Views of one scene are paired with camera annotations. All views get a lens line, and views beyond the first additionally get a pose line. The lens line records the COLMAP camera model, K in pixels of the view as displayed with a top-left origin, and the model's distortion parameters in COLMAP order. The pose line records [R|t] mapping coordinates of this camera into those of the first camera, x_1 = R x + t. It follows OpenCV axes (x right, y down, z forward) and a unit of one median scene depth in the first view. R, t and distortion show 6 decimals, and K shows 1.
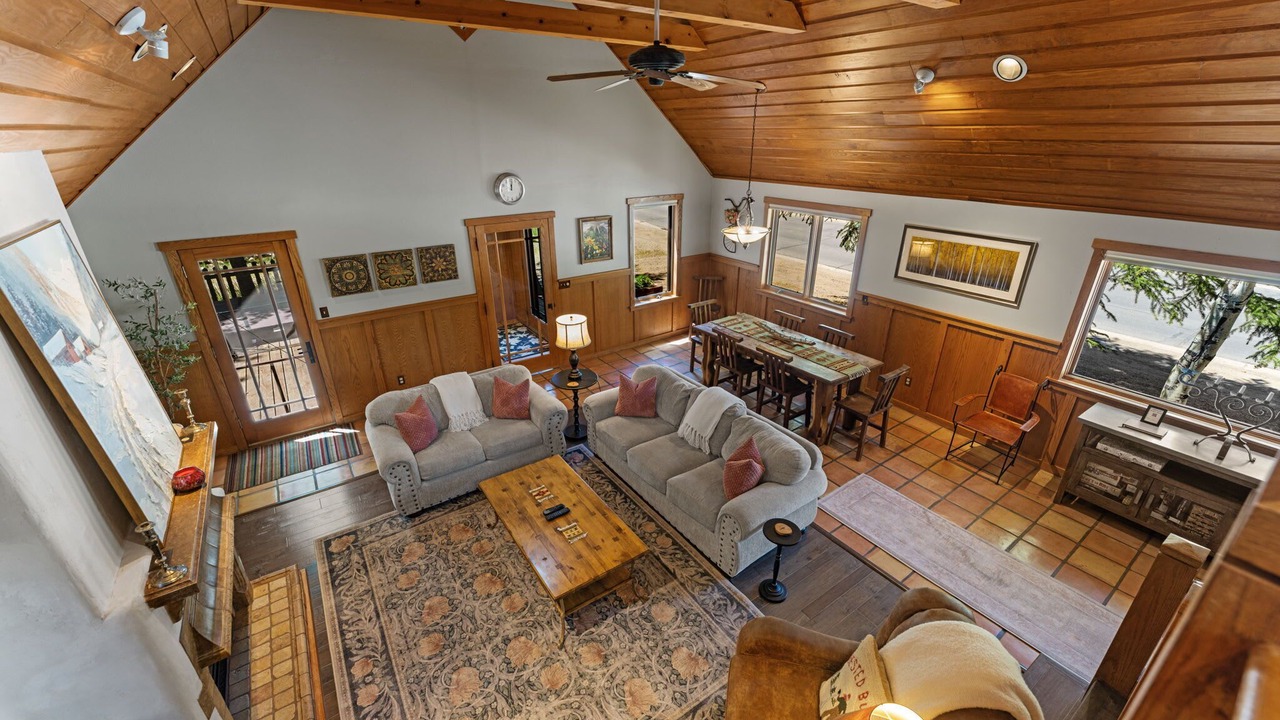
lens RADIAL K [[516.9, 0, 631.6], [0, 516.9, 363.0], [0, 0, 1]] dist [-0.003781, -0.000100]
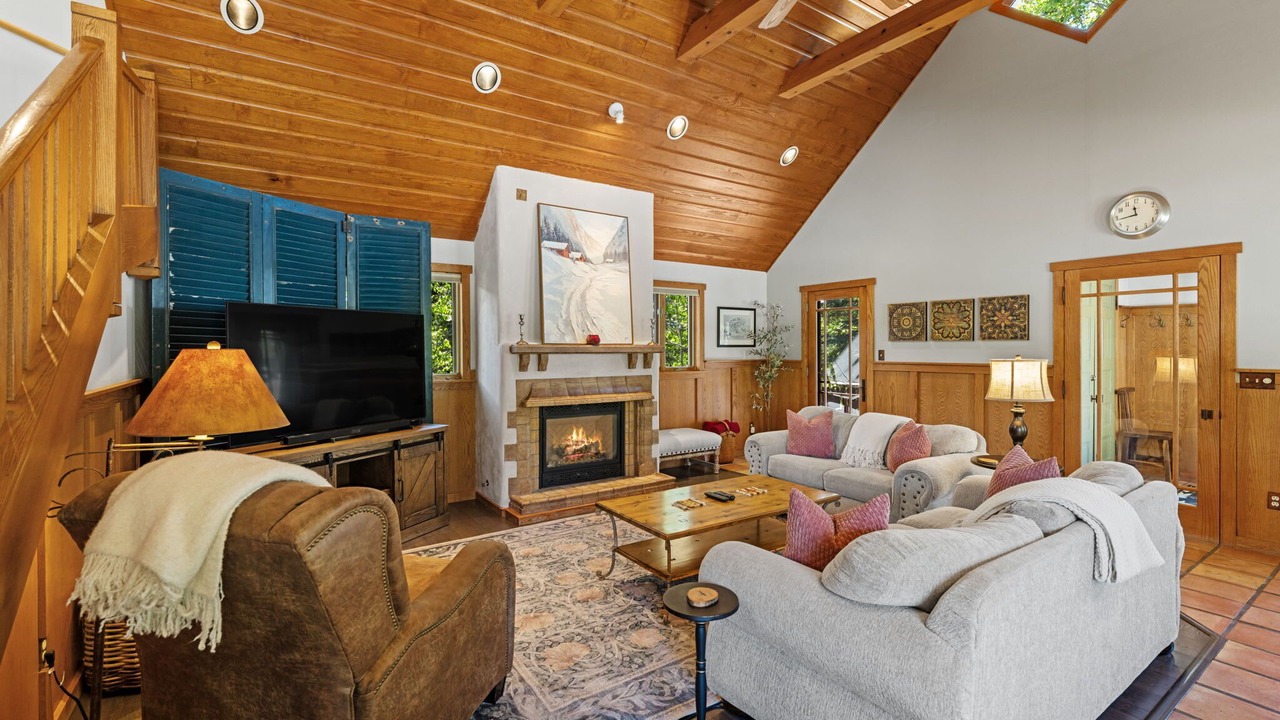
lens RADIAL K [[539.1, 0, 630.9], [0, 539.1, 350.2], [0, 0, 1]] dist [-0.001958, 0.001755]
pose [[-0.000887, 0.014682, -0.999892, 0.500330], [-0.402670, 0.915241, 0.013797, 0.082079], [0.915345, 0.402638, 0.005100, 0.528018]]
